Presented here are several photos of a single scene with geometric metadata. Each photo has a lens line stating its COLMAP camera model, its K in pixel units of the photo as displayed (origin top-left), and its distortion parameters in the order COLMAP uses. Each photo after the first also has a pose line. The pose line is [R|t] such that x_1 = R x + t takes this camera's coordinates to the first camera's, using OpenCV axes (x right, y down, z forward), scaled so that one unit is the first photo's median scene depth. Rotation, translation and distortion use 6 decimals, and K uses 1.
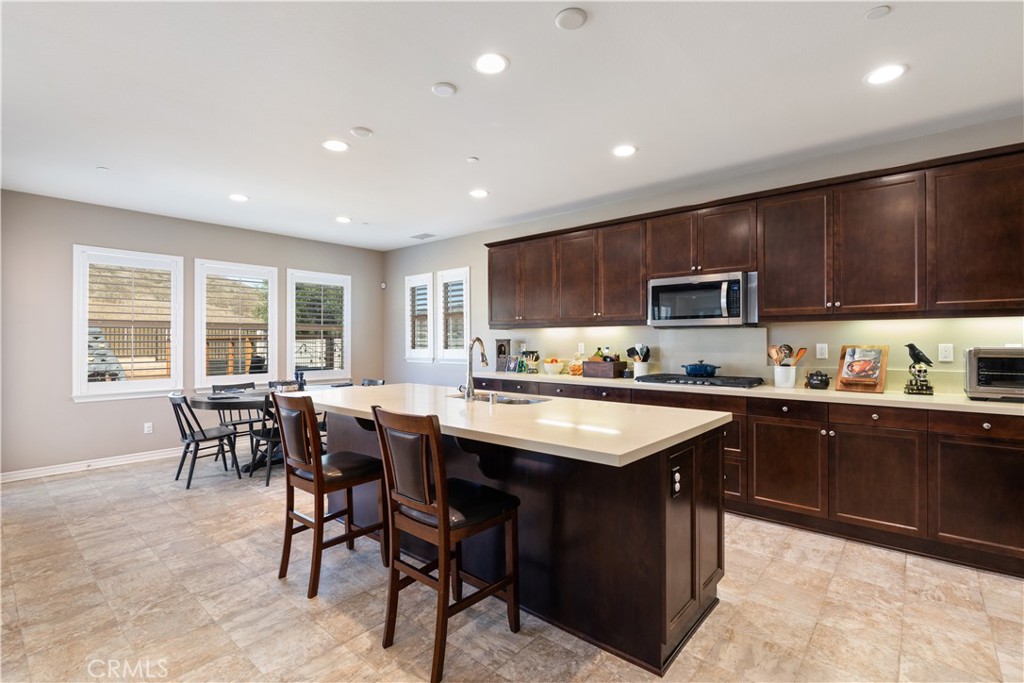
lens RADIAL K [[475.0, 0, 512.0], [0, 475.0, 341.5], [0, 0, 1]] dist [-0.000075, 0.000841]
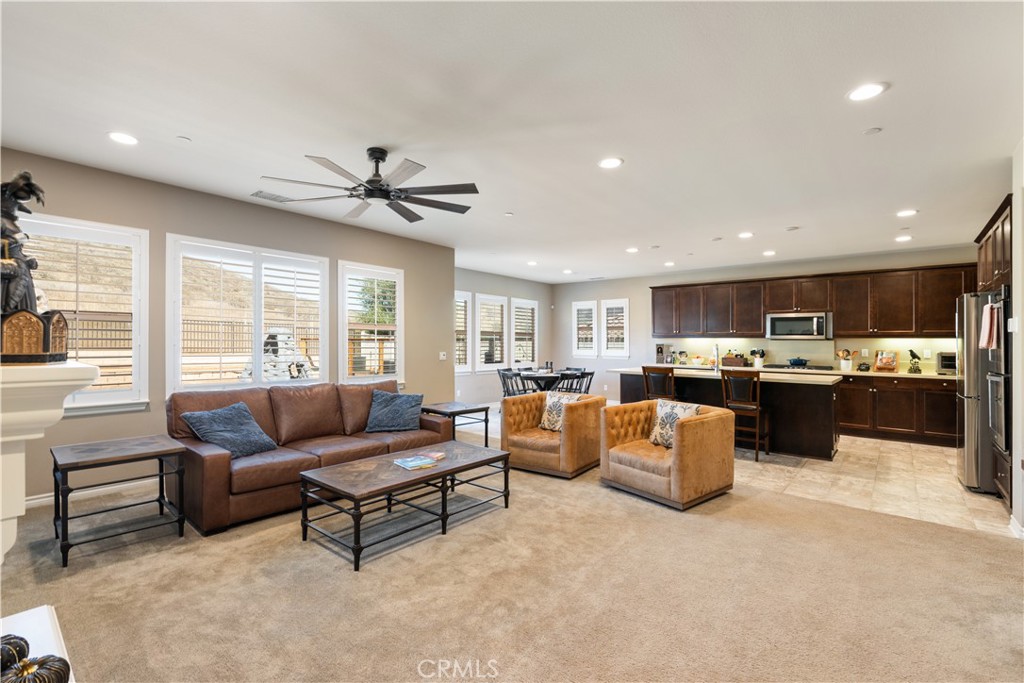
lens RADIAL K [[453.4, 0, 507.8], [0, 453.4, 339.2], [0, 0, 1]] dist [0.002041, 0.000212]
pose [[0.999894, 0.014117, 0.003596, -0.798342], [-0.014078, 0.999842, -0.010807, 0.004348], [-0.003748, 0.010755, 0.999935, -0.842870]]
